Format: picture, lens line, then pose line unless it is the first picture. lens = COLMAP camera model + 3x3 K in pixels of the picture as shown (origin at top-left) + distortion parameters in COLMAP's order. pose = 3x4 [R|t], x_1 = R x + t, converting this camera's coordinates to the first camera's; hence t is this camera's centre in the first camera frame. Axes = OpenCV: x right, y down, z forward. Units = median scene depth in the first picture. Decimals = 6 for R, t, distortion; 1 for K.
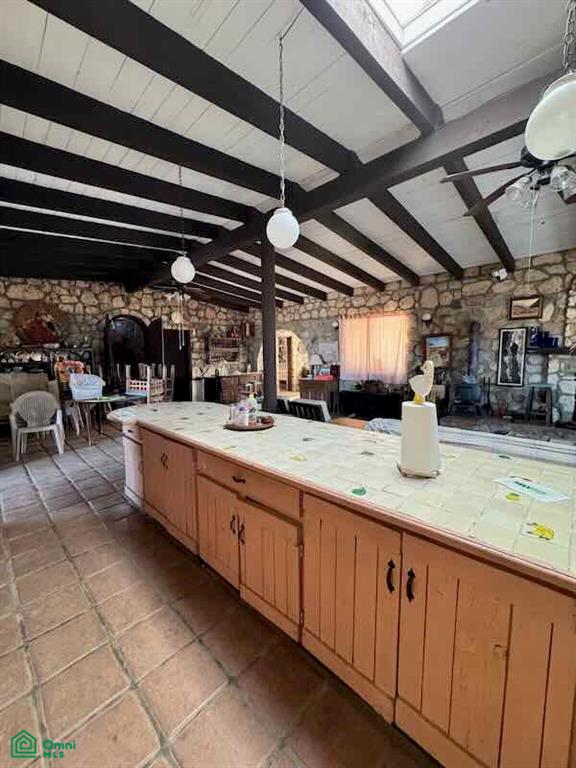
lens RADIAL K [[305.4, 0, 289.0], [0, 305.4, 383.2], [0, 0, 1]] dist [-0.001492, 0.000140]
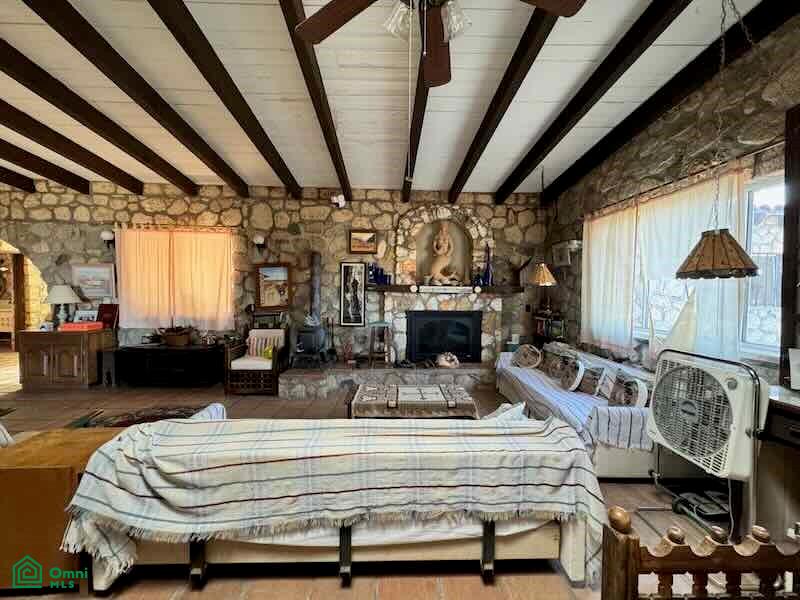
lens RADIAL K [[318.1, 0, 399.3], [0, 318.1, 300.6], [0, 0, 1]] dist [-0.001492, 0.000140]
pose [[0.693576, -0.001613, 0.720382, 0.131572], [0.047235, 0.997947, -0.043242, -0.017564], [-0.718834, 0.064019, 0.692228, 0.226349]]
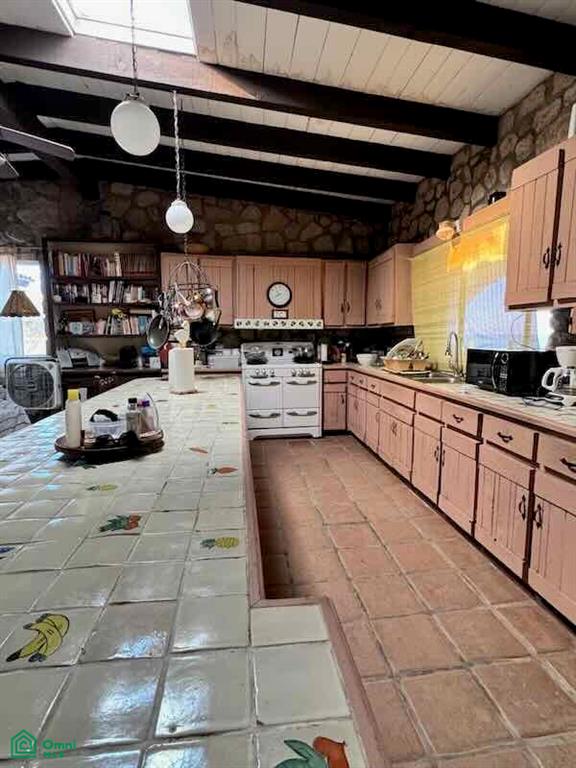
lens RADIAL K [[382.2, 0, 288.2], [0, 382.2, 382.1], [0, 0, 1]] dist [0.001997, -0.000478]
pose [[-0.776483, -0.065482, 0.626727, -0.275700], [0.071090, 0.979133, 0.190379, -0.021418], [-0.626115, 0.192380, -0.755625, 0.483019]]
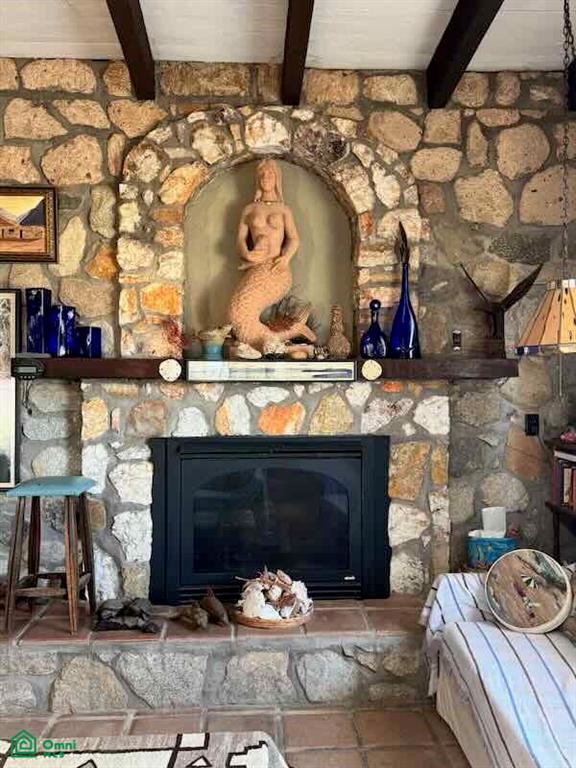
lens RADIAL K [[699.0, 0, 290.3], [0, 699.0, 386.5], [0, 0, 1]] dist [0.048429, 0.000000]
pose [[0.679418, -0.000859, 0.733751, 0.400691], [0.062559, 0.996426, -0.056759, -0.029783], [-0.731080, 0.084466, 0.677043, 0.308802]]
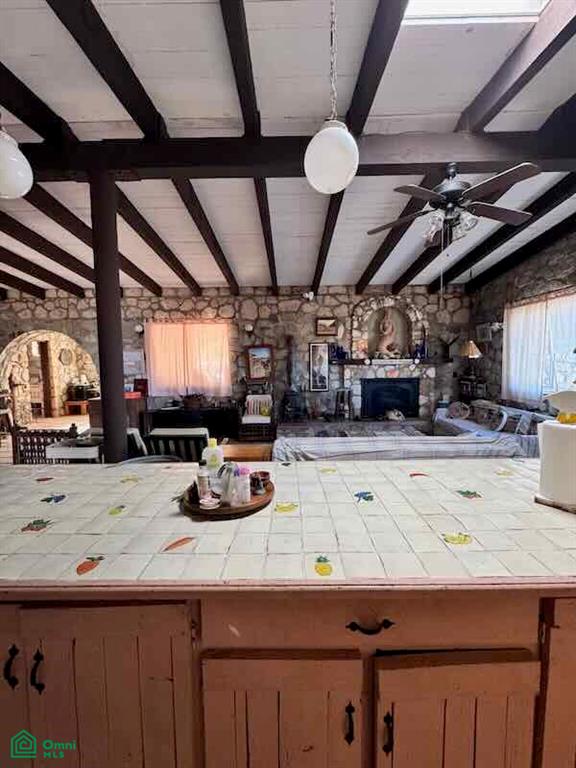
lens RADIAL K [[305.4, 0, 287.5], [0, 305.4, 383.3], [0, 0, 1]] dist [-0.001492, 0.000140]
pose [[0.725658, -0.045528, 0.686548, -0.162943], [0.068815, 0.997608, -0.006580, -0.021142], [-0.684606, 0.052019, 0.727055, 0.203186]]
